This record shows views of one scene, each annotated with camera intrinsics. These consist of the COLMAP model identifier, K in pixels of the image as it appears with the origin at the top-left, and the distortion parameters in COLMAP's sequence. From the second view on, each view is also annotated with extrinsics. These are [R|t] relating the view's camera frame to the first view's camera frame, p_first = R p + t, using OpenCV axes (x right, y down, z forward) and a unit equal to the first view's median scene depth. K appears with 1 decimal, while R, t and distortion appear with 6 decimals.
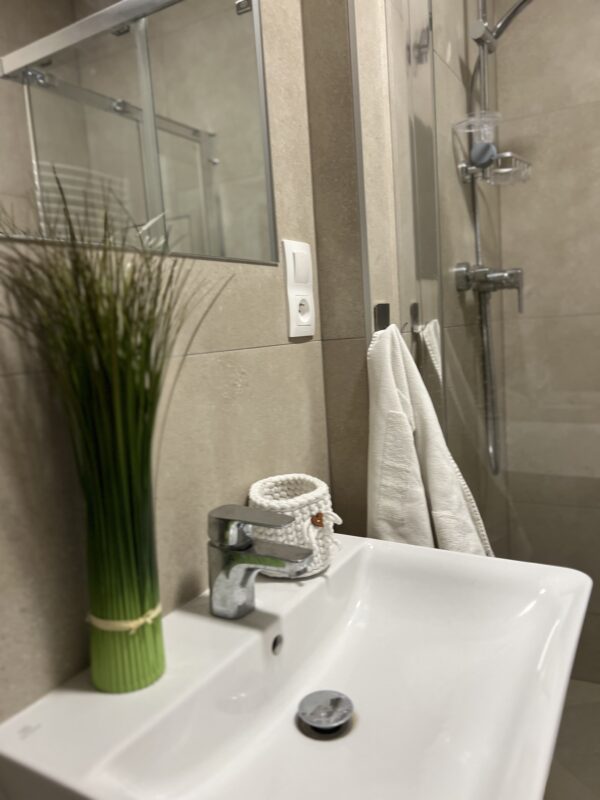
lens RADIAL K [[608.7, 0, 303.0], [0, 608.7, 400.0], [0, 0, 1]] dist [0.009008, -0.006040]
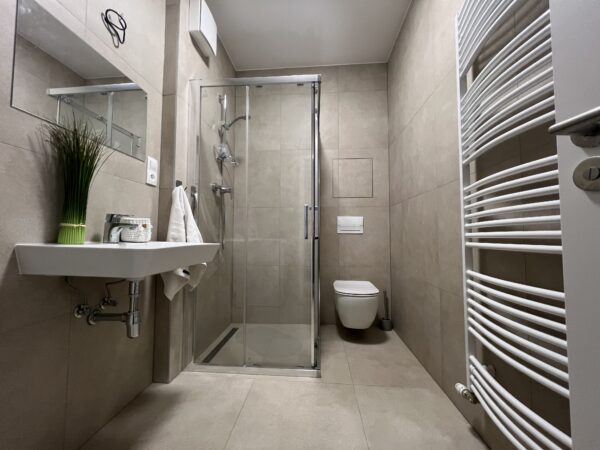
lens RADIAL K [[245.5, 0, 295.8], [0, 245.5, 222.1], [0, 0, 1]] dist [0.005468, 0.000099]
pose [[0.912480, 0.093353, 0.398329, 0.207059], [-0.011749, 0.979197, -0.202573, 0.371305], [-0.408953, 0.180164, 0.894594, -0.538096]]
